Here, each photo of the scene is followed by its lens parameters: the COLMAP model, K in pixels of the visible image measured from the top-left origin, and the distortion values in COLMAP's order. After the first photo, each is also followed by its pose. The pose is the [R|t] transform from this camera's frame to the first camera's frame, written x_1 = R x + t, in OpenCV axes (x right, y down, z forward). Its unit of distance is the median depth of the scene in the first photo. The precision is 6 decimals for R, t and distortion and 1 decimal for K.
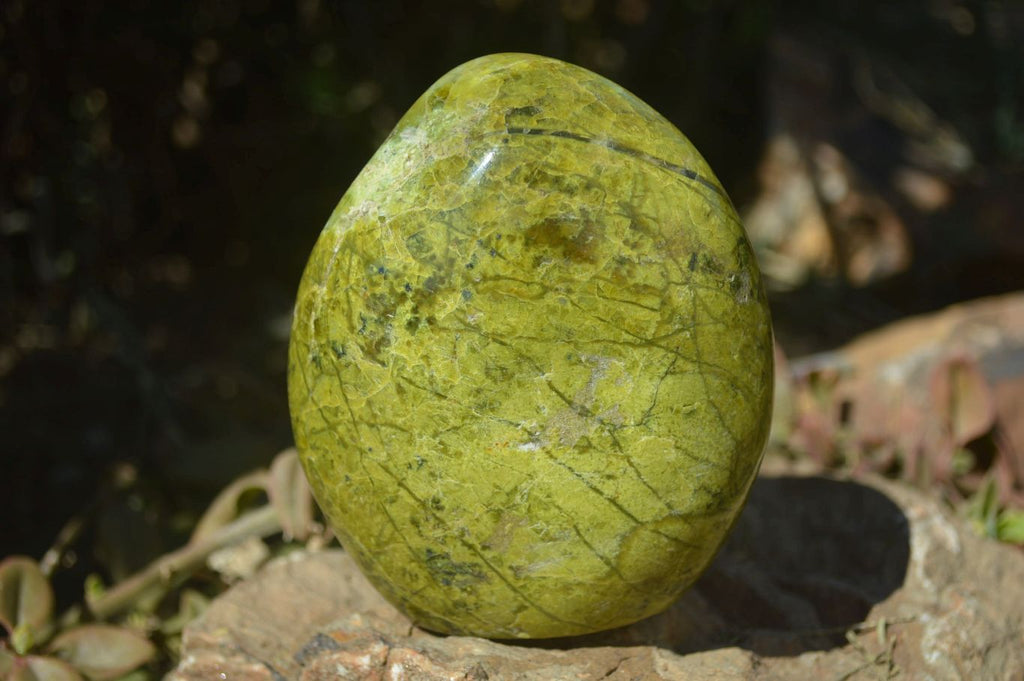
lens RADIAL K [[1444.7, 0, 508.0], [0, 1444.7, 351.2], [0, 0, 1]] dist [0.151368, 0.000000]
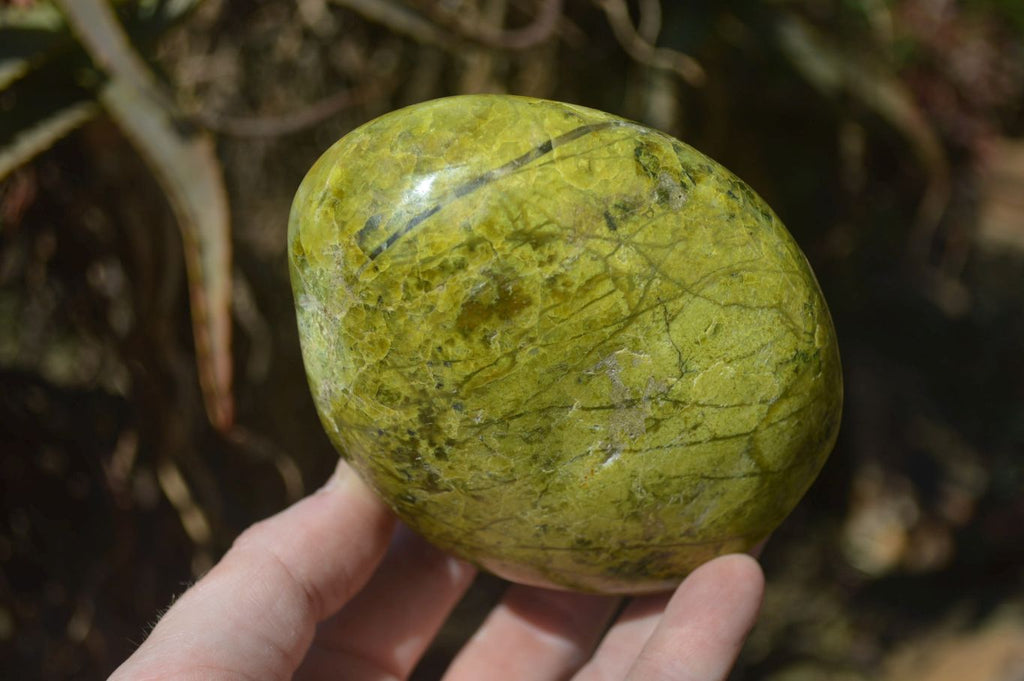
lens RADIAL K [[1444.7, 0, 528.2], [0, 1444.7, 342.6], [0, 0, 1]] dist [0.151368, 0.000000]
pose [[0.732154, -0.621887, -0.277863, 0.297785], [0.677659, 0.706233, 0.204969, -0.232093], [0.068769, -0.338365, 0.938499, 0.096608]]
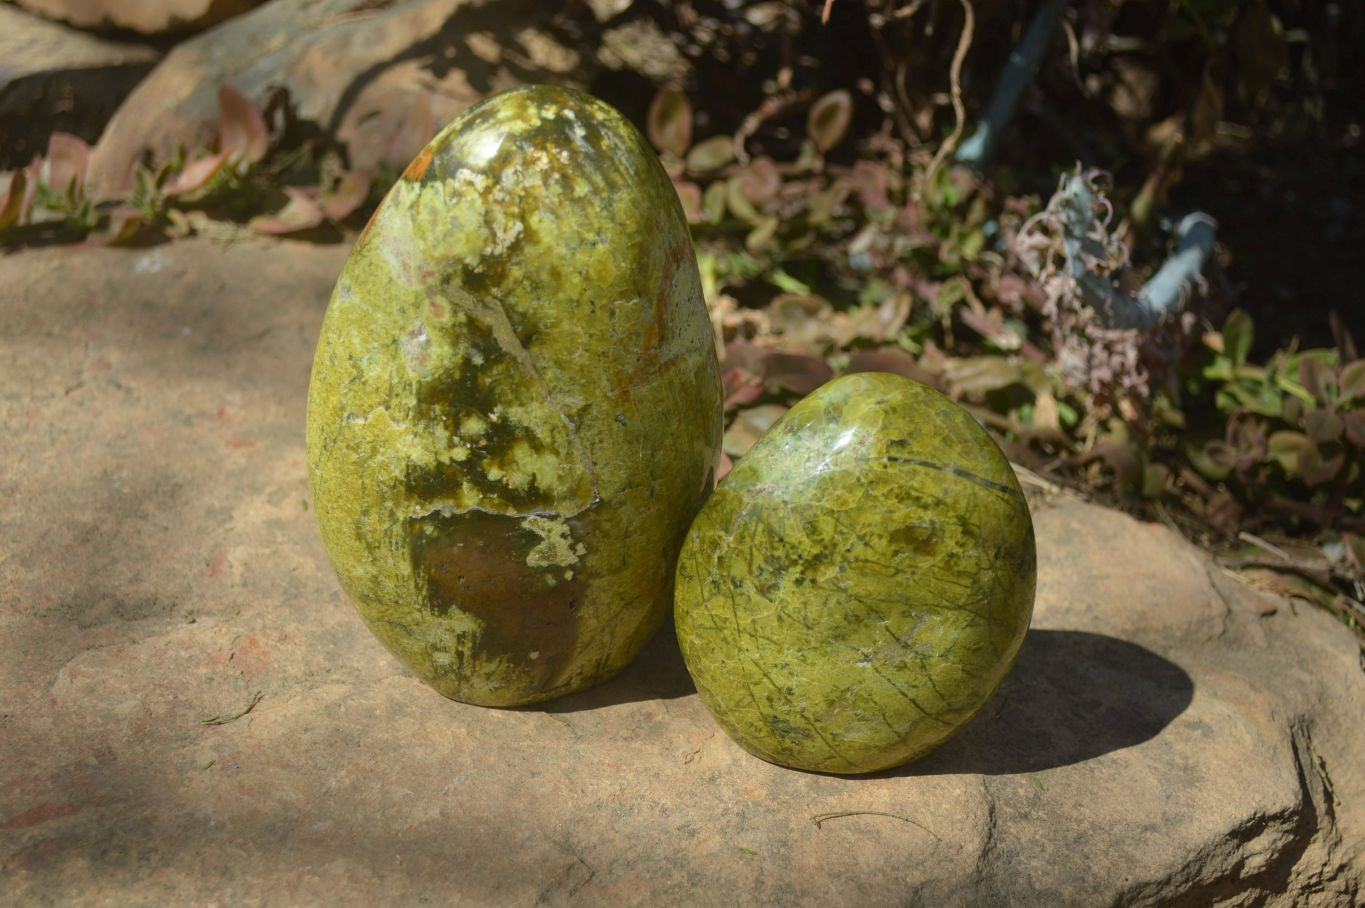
lens RADIAL K [[1925.8, 0, 691.9], [0, 1925.8, 459.6], [0, 0, 1]] dist [0.151368, 0.000000]
pose [[0.984912, 0.092800, 0.146071, -0.447141], [-0.126387, 0.962303, 0.240831, -0.562762], [-0.118216, -0.255659, 0.959512, -0.745500]]
